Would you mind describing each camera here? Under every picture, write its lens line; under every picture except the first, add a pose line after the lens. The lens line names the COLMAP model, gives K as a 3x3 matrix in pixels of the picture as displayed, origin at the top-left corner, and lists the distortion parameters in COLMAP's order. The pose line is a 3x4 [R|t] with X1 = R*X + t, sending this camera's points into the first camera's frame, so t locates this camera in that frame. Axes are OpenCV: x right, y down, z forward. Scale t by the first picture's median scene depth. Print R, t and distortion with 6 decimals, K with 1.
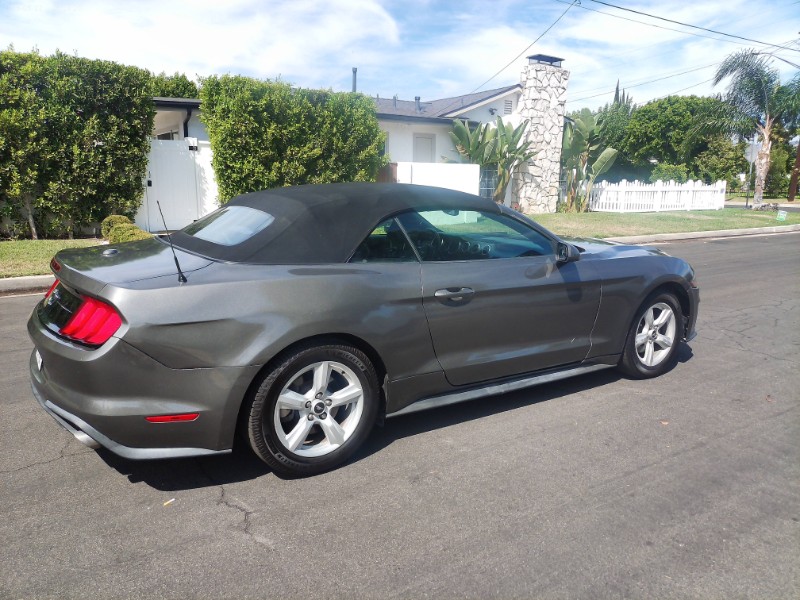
lens RADIAL K [[593.5, 0, 402.2], [0, 593.5, 303.1], [0, 0, 1]] dist [0.072745, -0.101297]
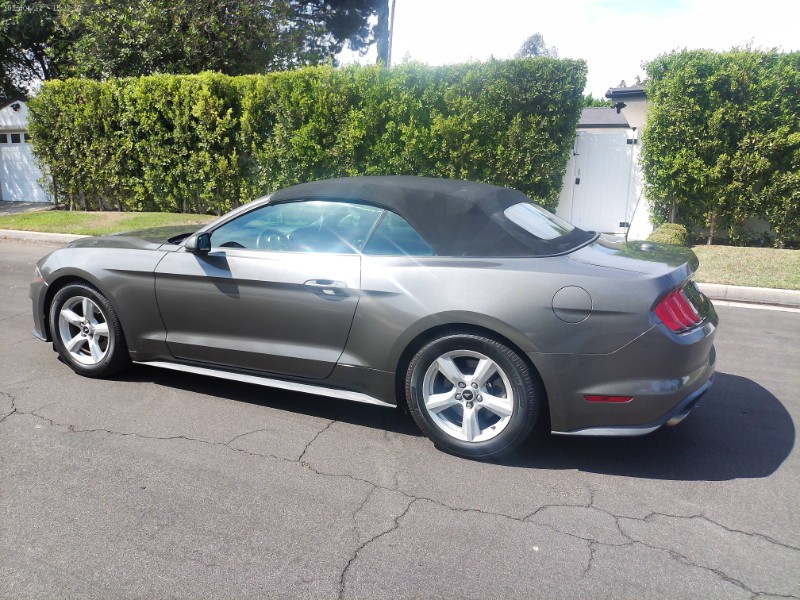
lens RADIAL K [[600.3, 0, 403.3], [0, 600.3, 299.0], [0, 0, 1]] dist [0.043638, -0.055680]
pose [[0.546242, 0.170050, -0.820185, 0.235608], [-0.175048, 0.980730, 0.086754, -0.050234], [0.819132, 0.096183, 0.565483, 0.246724]]
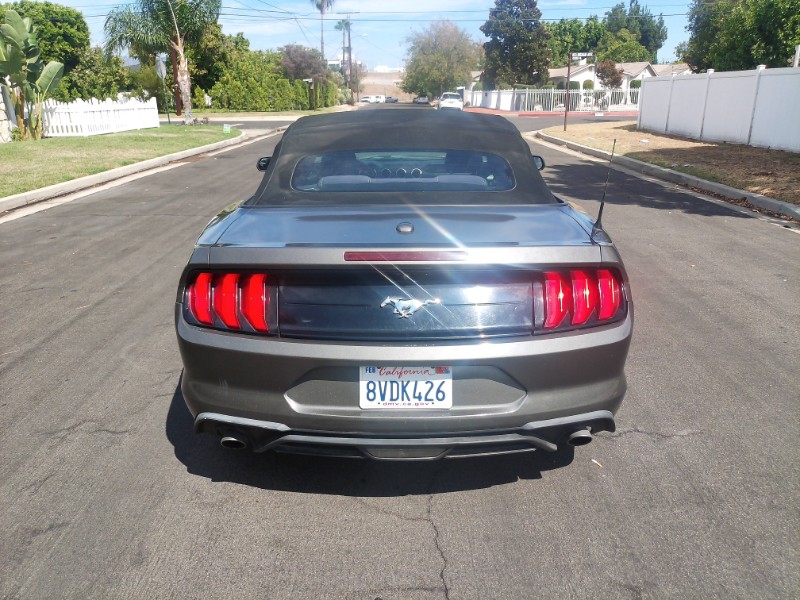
lens RADIAL K [[602.4, 0, 403.6], [0, 602.4, 301.1], [0, 0, 1]] dist [0.036101, -0.050174]
pose [[0.543552, -0.288747, 0.788147, -0.270721], [0.188856, 0.956964, 0.220349, -0.039611], [-0.817854, 0.029075, 0.574691, 0.152868]]
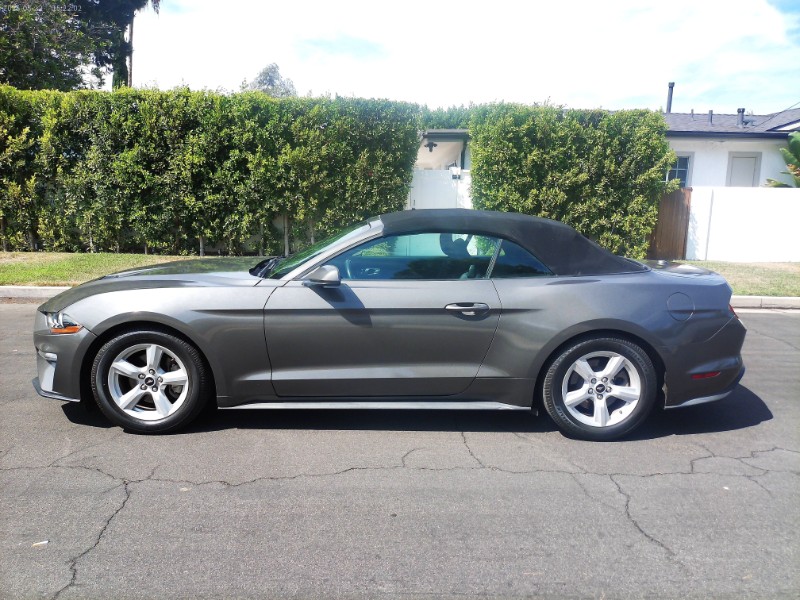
lens RADIAL K [[593.5, 0, 402.2], [0, 593.5, 303.1], [0, 0, 1]] dist [0.072745, -0.101297]
pose [[0.848094, 0.092089, -0.521781, 0.122813], [-0.114979, 0.993300, -0.011578, -0.022357], [0.517219, 0.069814, 0.853001, 0.101331]]
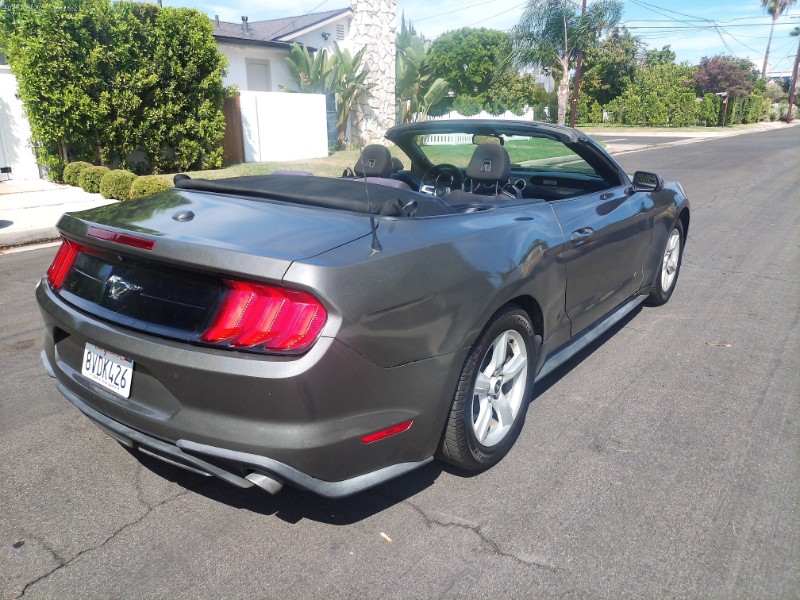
lens RADIAL K [[600.3, 0, 403.3], [0, 600.3, 299.0], [0, 0, 1]] dist [0.043638, -0.055680]
pose [[0.941346, -0.112393, 0.318175, -0.122644], [0.081559, 0.990727, 0.108669, -0.011155], [-0.327439, -0.076345, 0.941783, 0.062727]]
